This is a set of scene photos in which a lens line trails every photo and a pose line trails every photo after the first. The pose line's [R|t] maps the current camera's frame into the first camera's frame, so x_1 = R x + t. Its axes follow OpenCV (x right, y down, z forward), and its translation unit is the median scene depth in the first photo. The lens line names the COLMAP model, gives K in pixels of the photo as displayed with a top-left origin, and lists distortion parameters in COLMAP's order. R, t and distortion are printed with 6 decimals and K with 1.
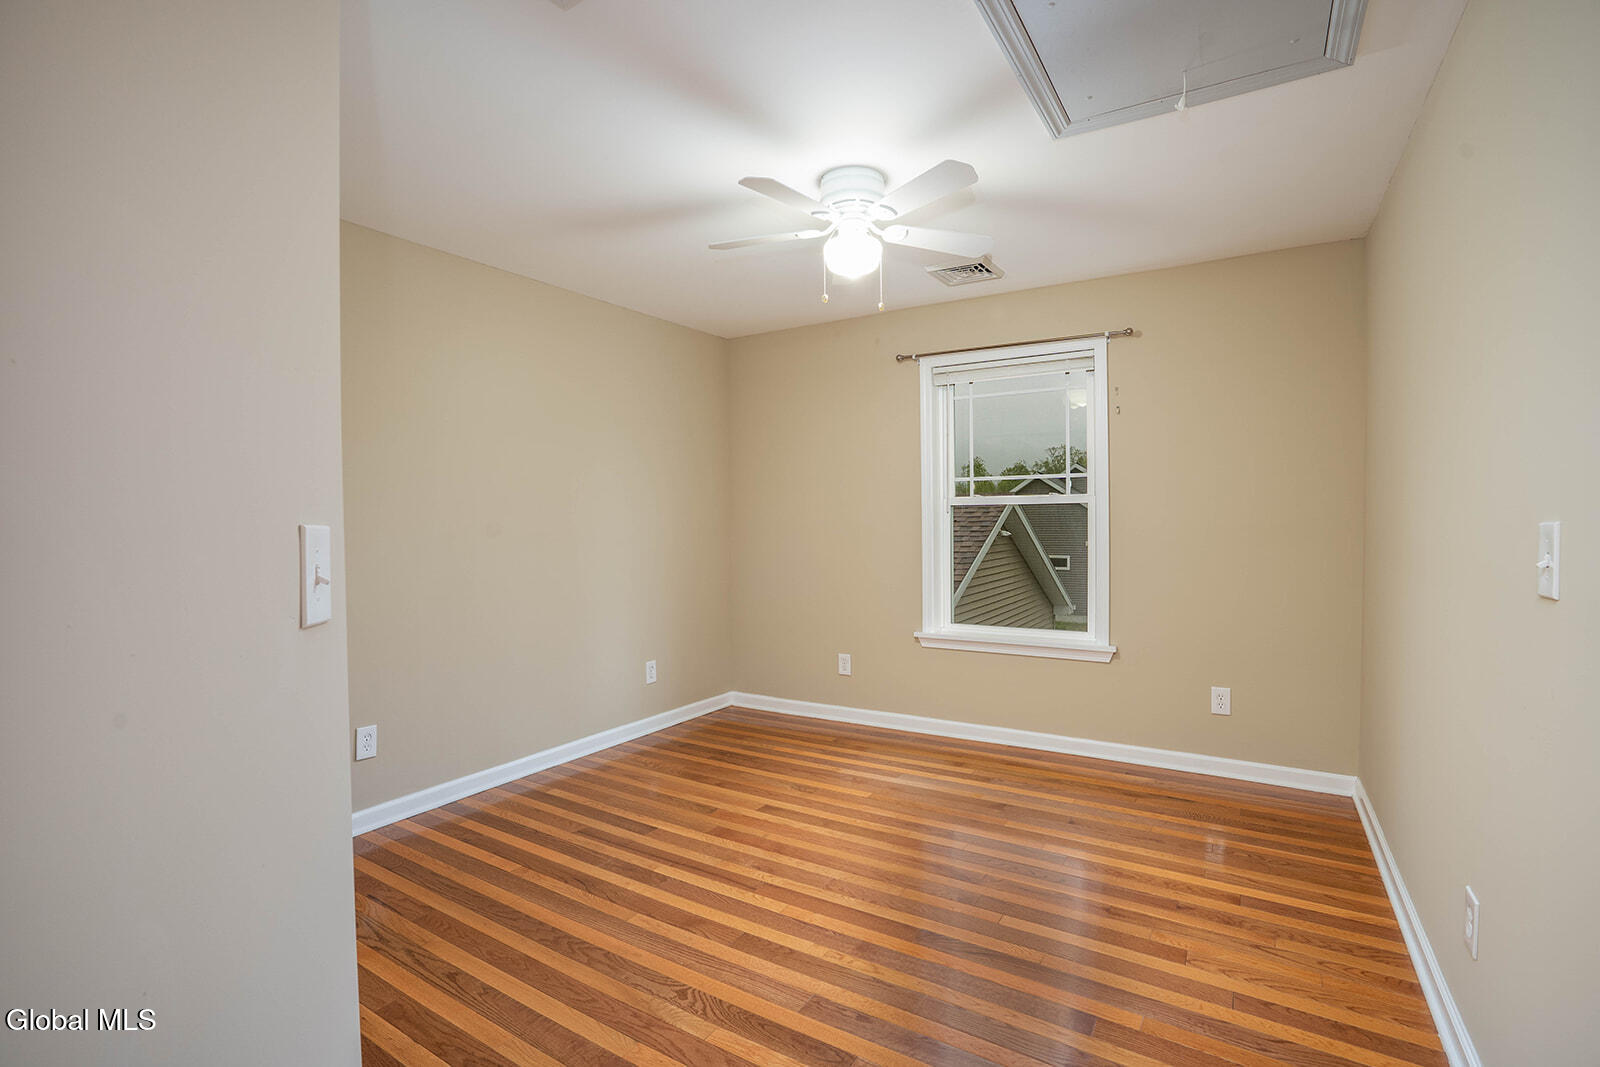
lens RADIAL K [[736.8, 0, 800.0], [0, 736.8, 533.5], [0, 0, 1]] dist [-0.067556, 0.026906]
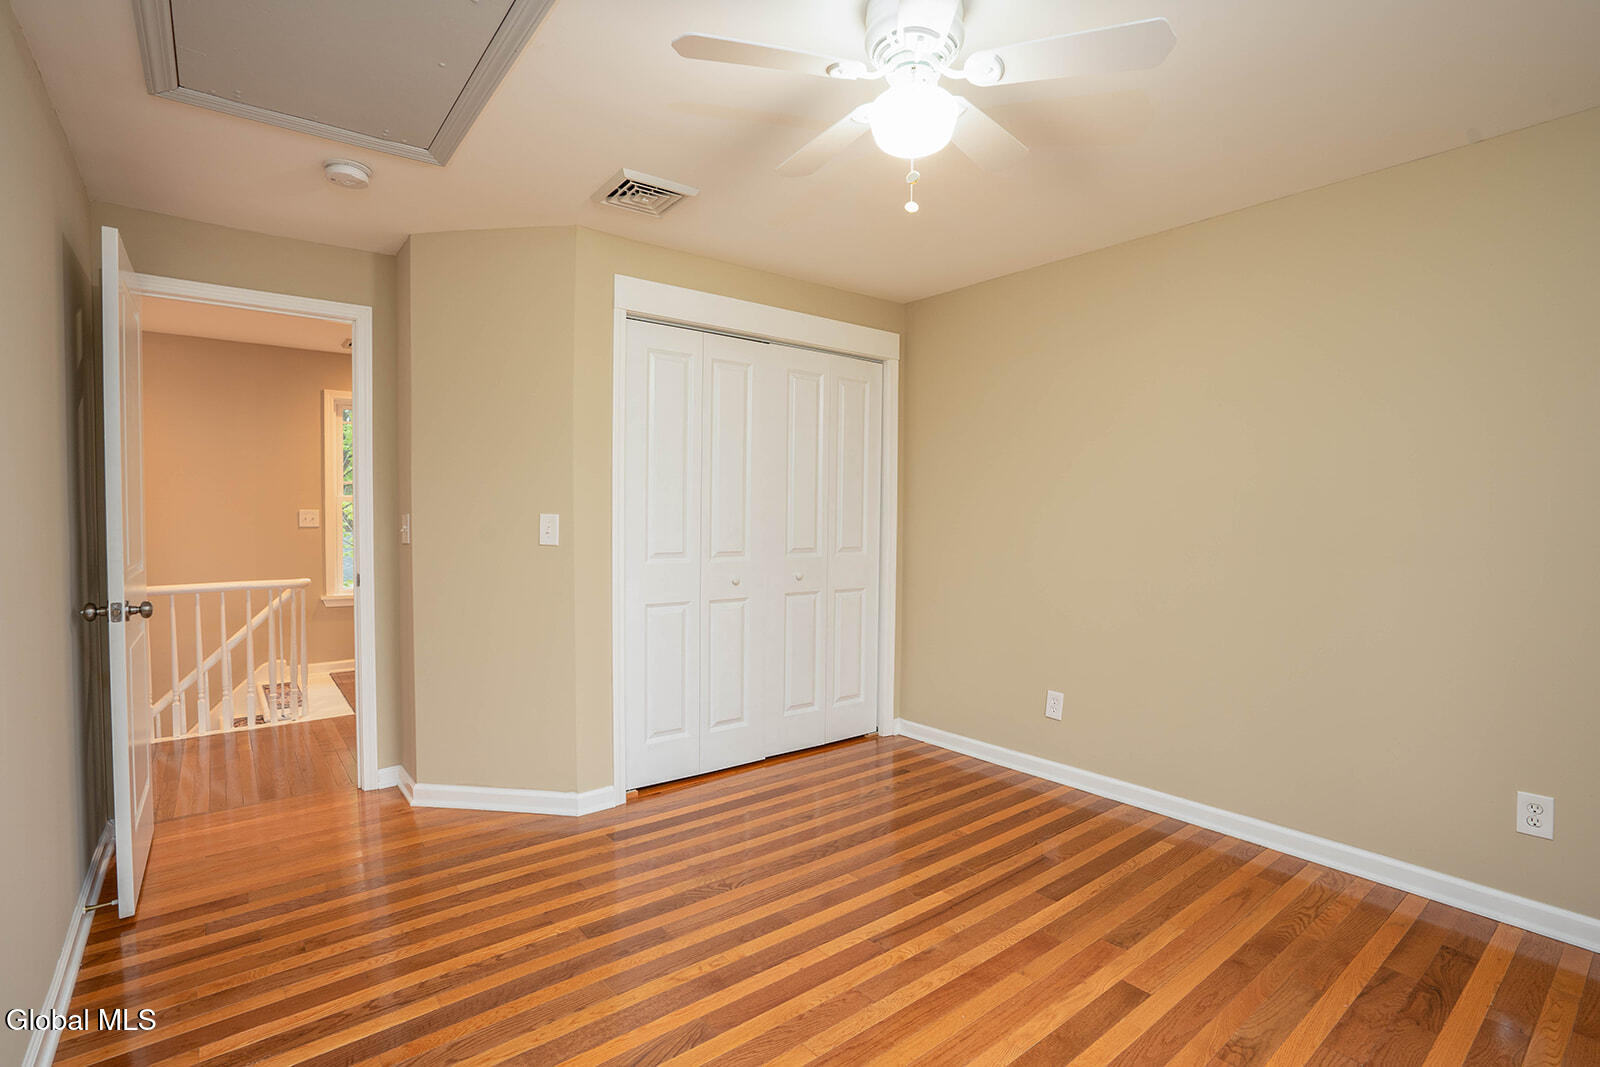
lens RADIAL K [[736.8, 0, 800.0], [0, 736.8, 533.5], [0, 0, 1]] dist [-0.067556, 0.026906]
pose [[-0.335314, 0.028911, -0.941663, 0.631063], [-0.019682, 0.999096, 0.037682, -0.026880], [0.941901, 0.031169, -0.334442, 0.971192]]
